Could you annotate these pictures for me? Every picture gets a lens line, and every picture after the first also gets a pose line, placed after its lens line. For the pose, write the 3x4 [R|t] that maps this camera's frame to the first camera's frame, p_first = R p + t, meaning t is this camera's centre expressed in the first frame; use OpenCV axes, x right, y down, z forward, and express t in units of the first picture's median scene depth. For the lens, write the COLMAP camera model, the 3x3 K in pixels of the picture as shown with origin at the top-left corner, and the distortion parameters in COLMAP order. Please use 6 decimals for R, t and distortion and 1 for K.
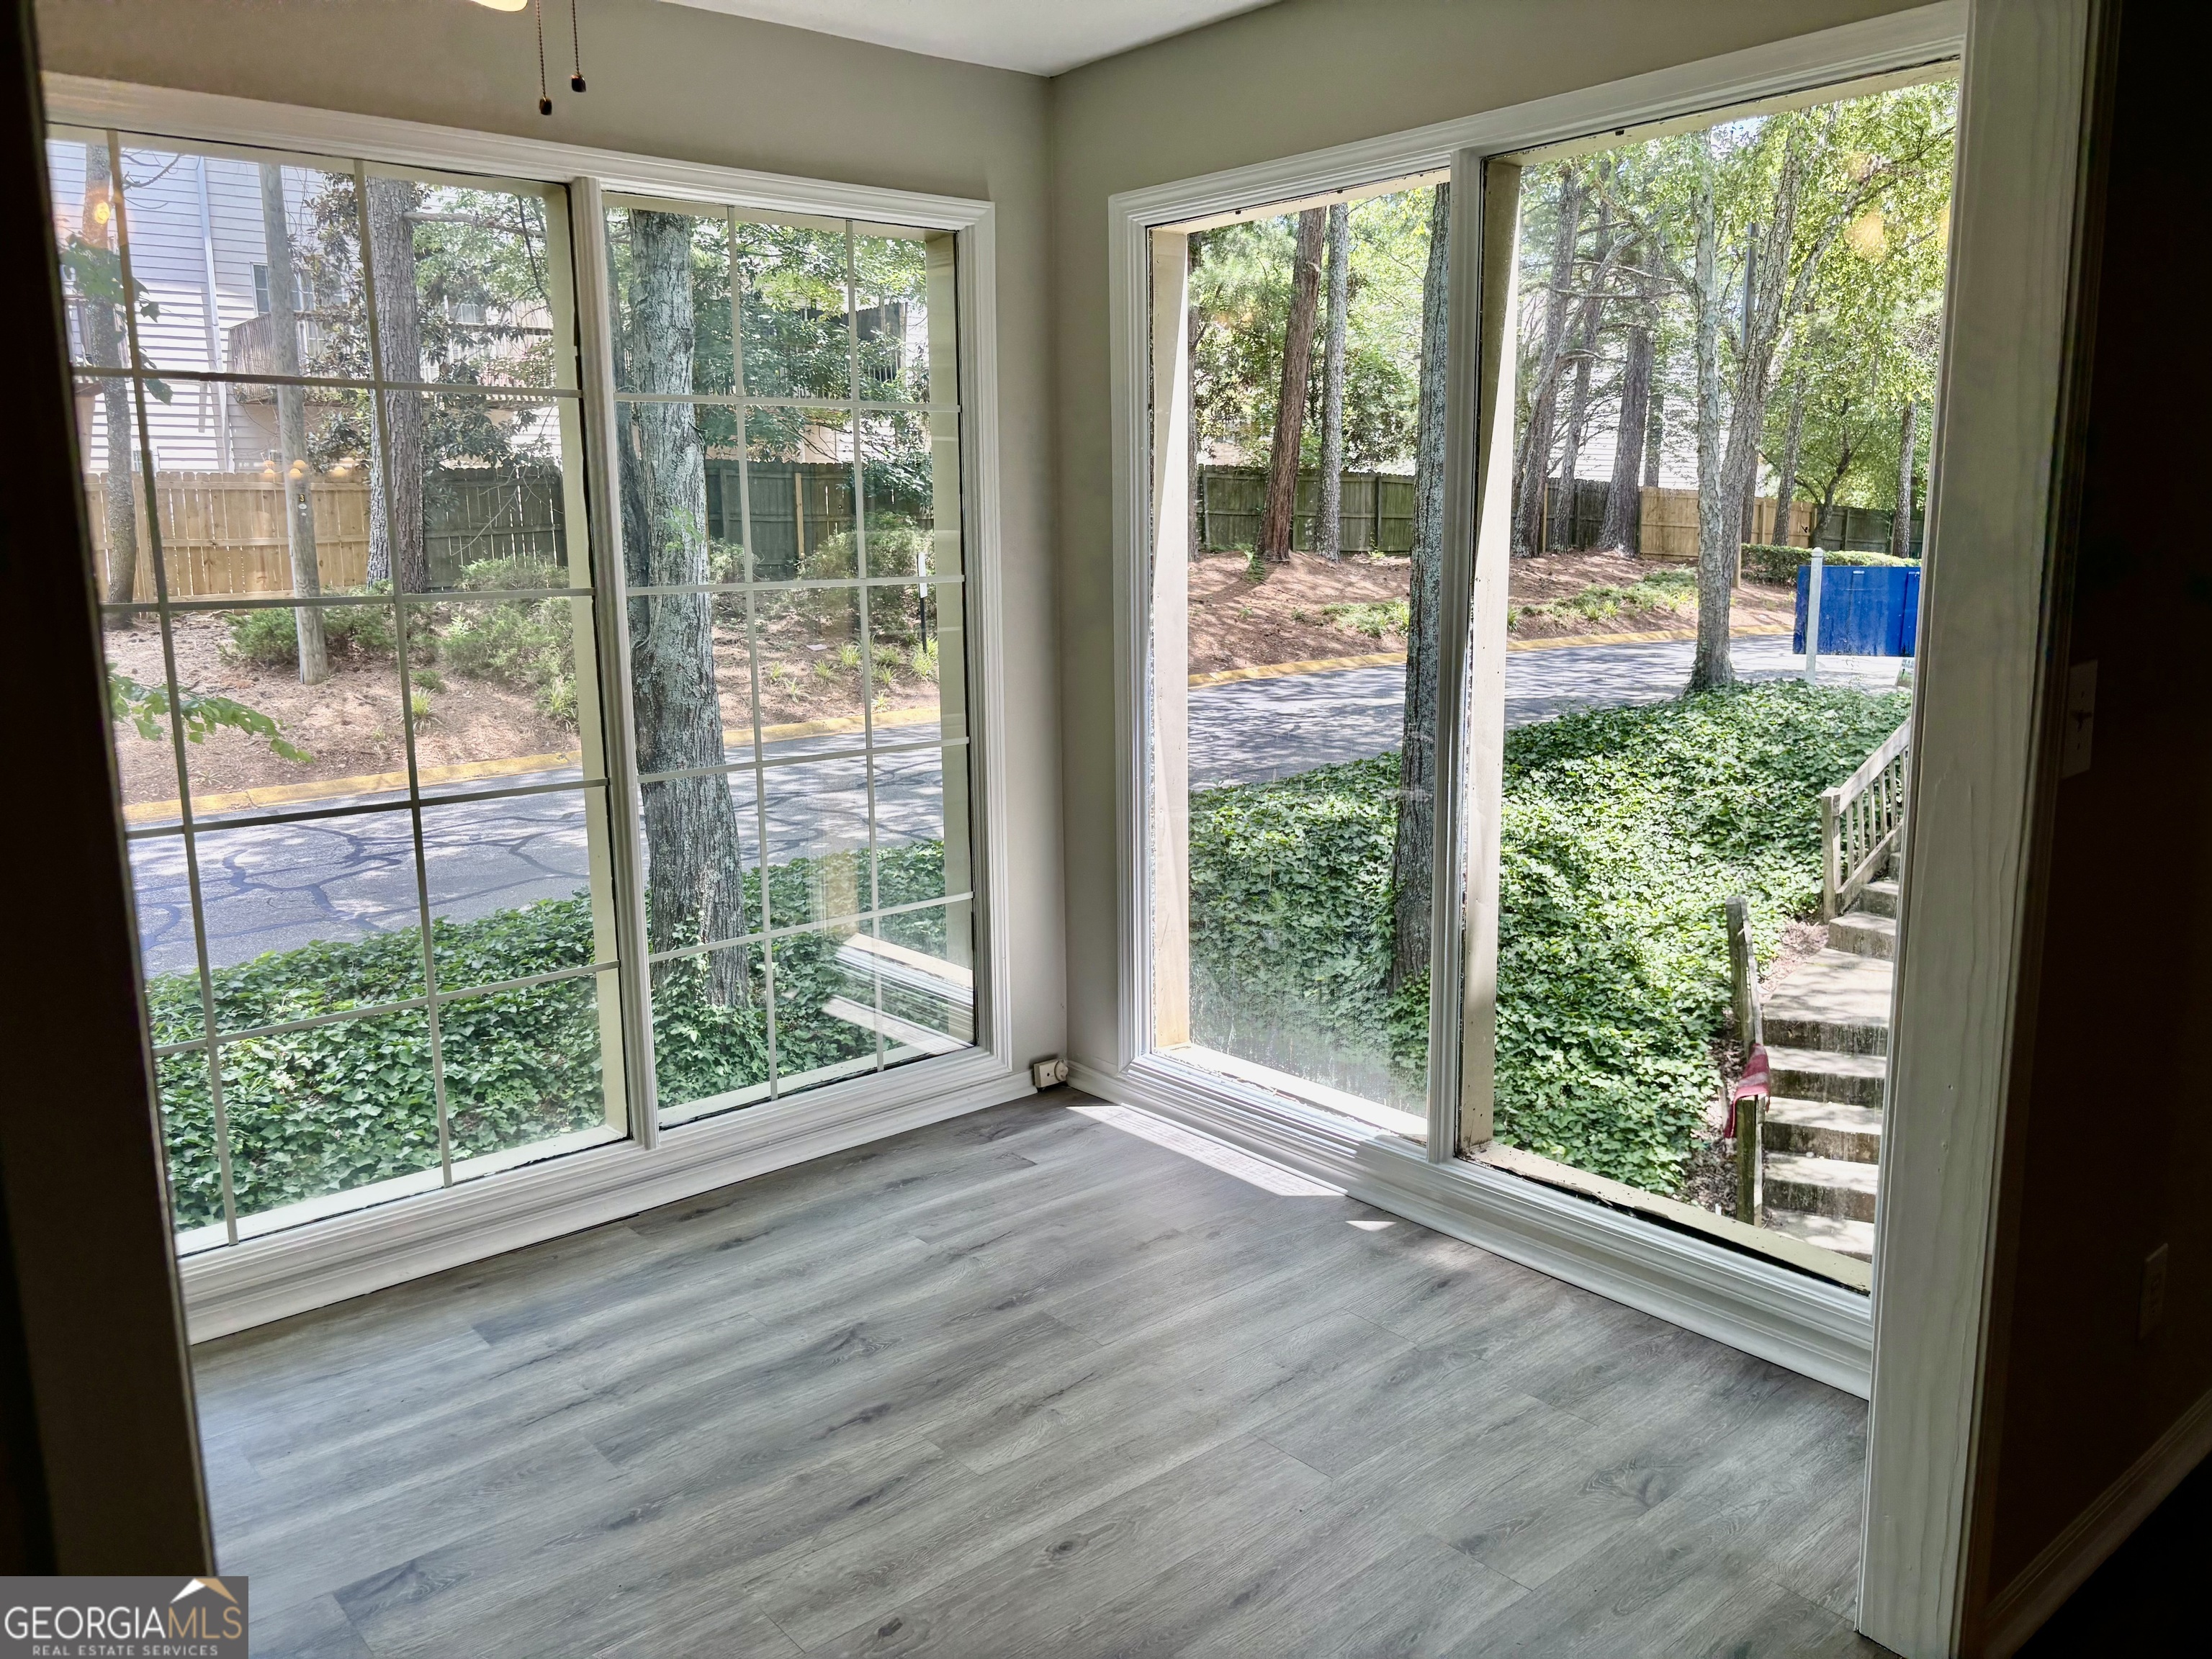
lens RADIAL K [[1675.0, 0, 1107.8], [0, 1675.0, 818.0], [0, 0, 1]] dist [0.016222, -0.019107]
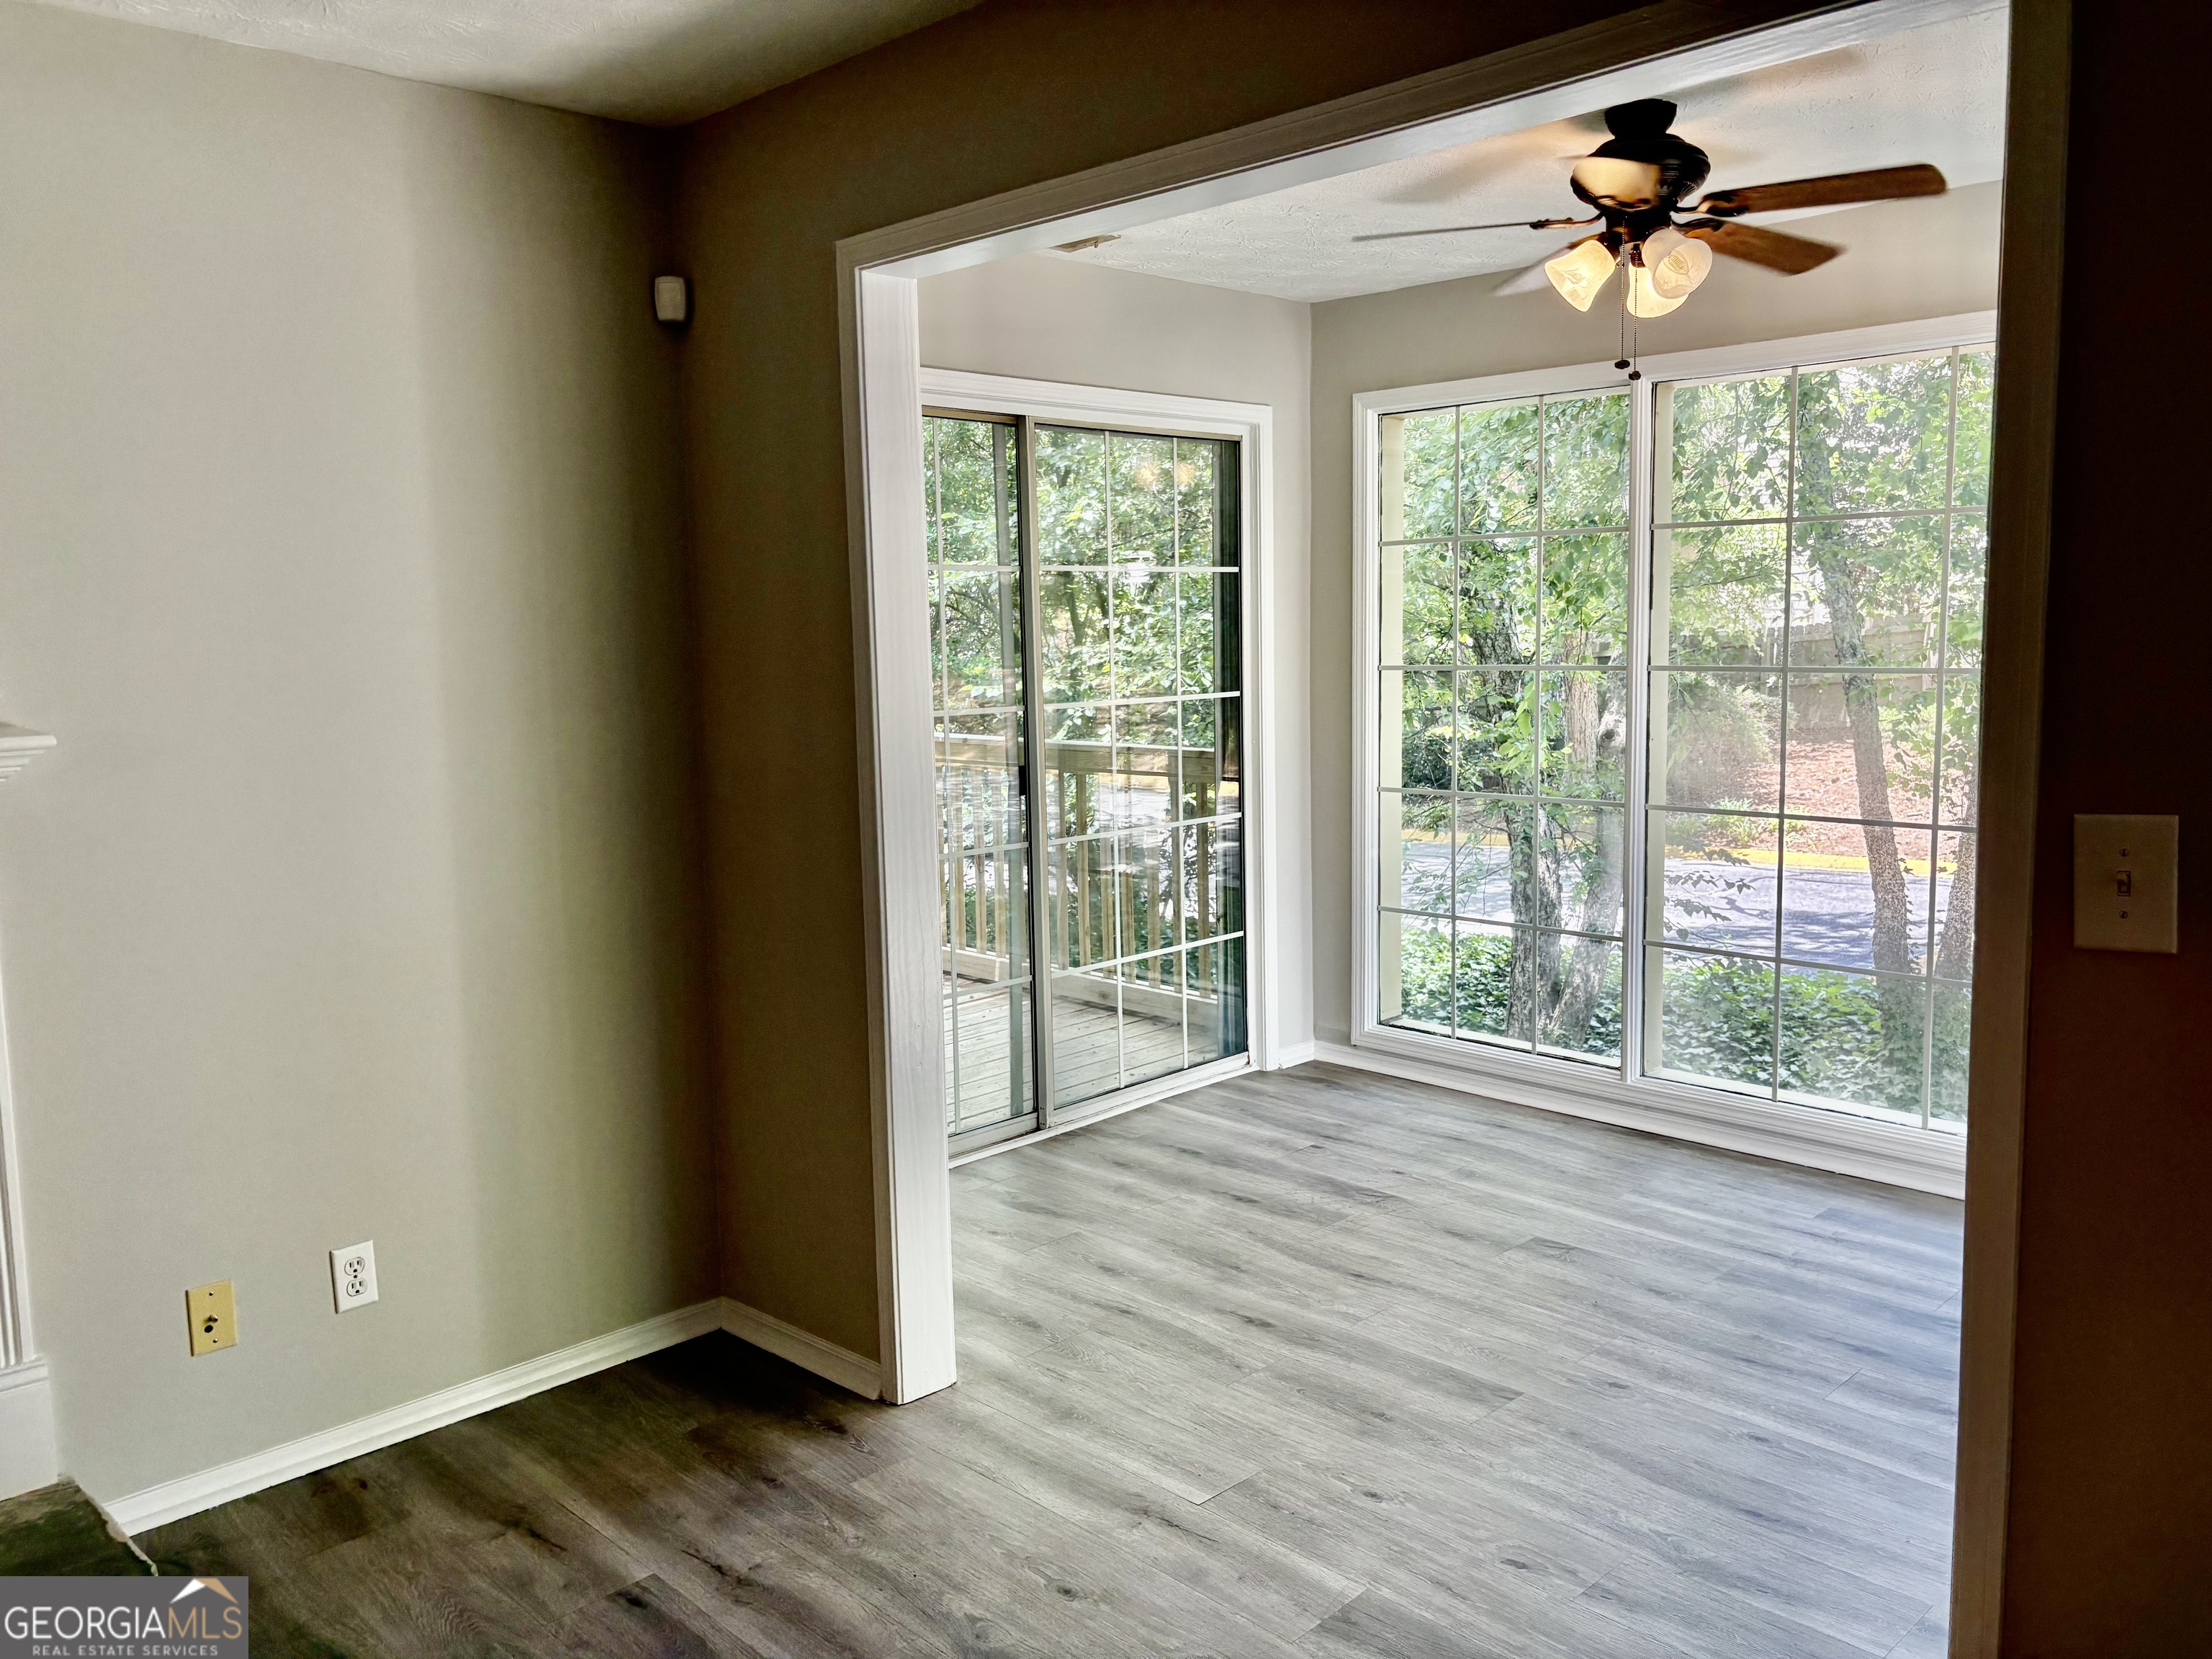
lens RADIAL K [[1675.0, 0, 1101.3], [0, 1675.0, 820.2], [0, 0, 1]] dist [0.016222, -0.019107]
pose [[0.065073, 0.127364, -0.989719, 0.991849], [-0.164965, 0.979548, 0.115208, -0.063631], [0.984150, 0.155772, 0.084753, 0.316045]]
